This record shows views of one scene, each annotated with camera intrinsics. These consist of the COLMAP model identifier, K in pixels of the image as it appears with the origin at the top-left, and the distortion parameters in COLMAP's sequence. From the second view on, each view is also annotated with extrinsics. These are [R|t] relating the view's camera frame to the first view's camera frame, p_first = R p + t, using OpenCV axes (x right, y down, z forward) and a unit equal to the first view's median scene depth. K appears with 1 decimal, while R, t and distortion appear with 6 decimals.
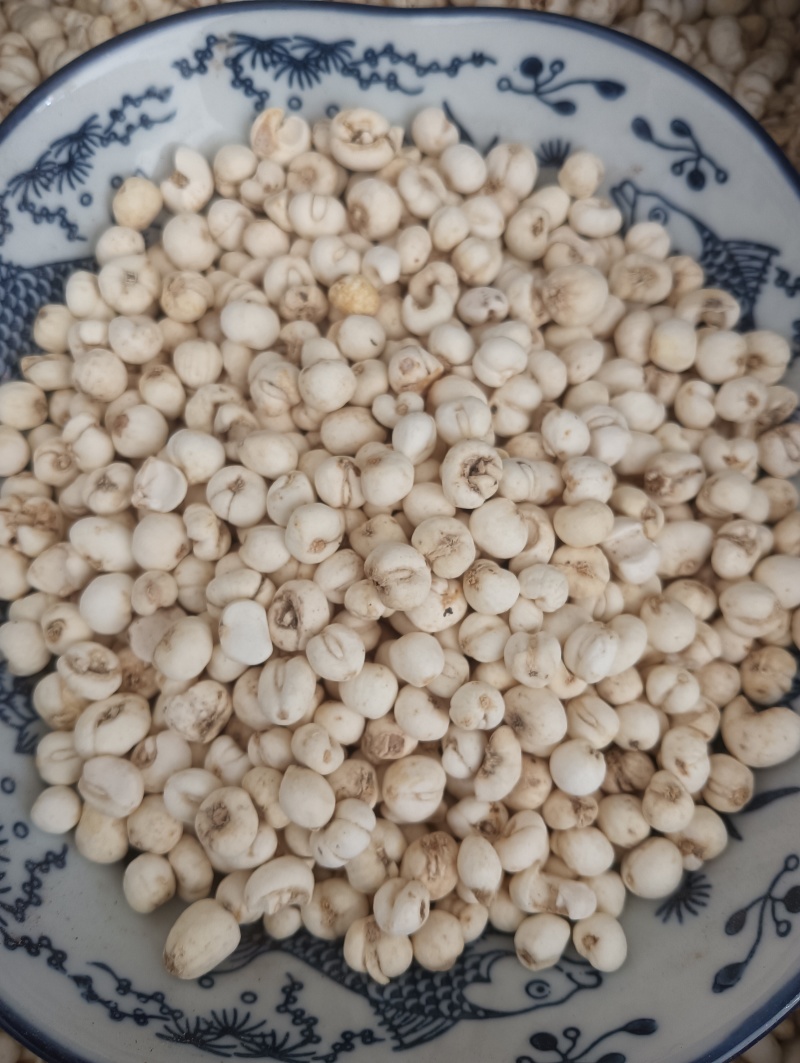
lens RADIAL K [[898.6, 0, 400.0], [0, 898.6, 531.5], [0, 0, 1]] dist [0.051421, -0.198356]
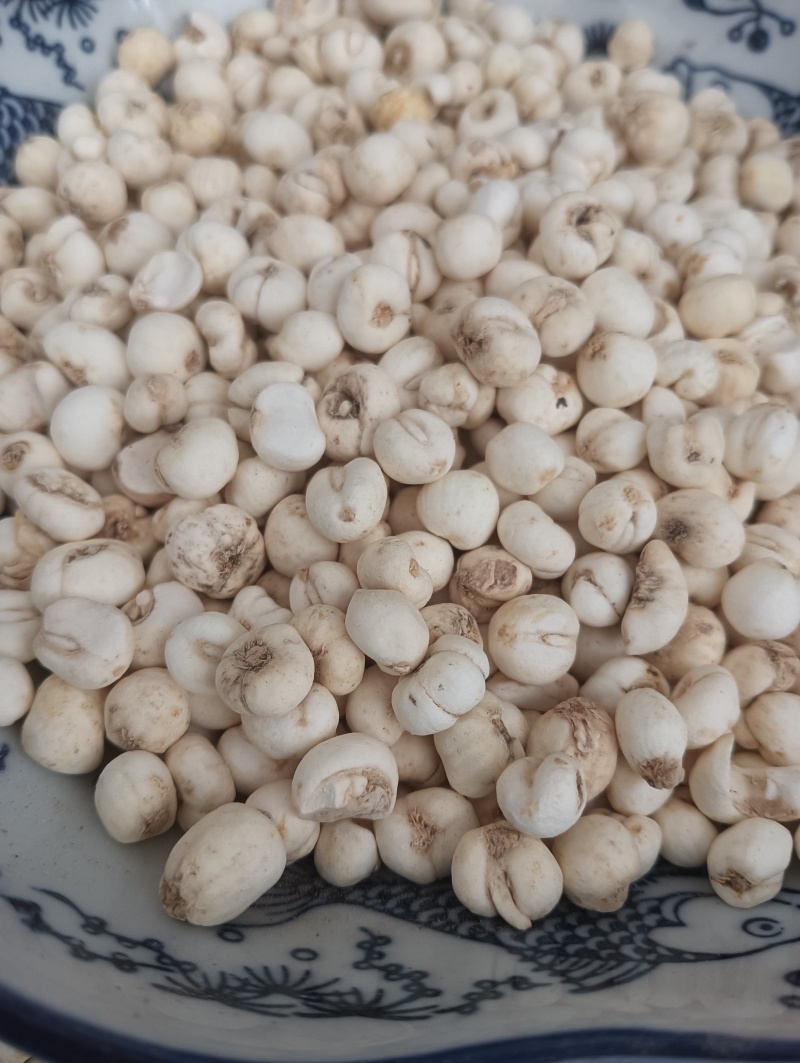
lens RADIAL K [[903.7, 0, 399.5], [0, 903.7, 526.0], [0, 0, 1]] dist [0.046410, -0.217888]
pose [[0.997998, -0.023260, 0.058811, -0.123356], [0.038270, 0.962439, -0.268786, 0.376789], [-0.050350, 0.270498, 0.961403, 0.316586]]
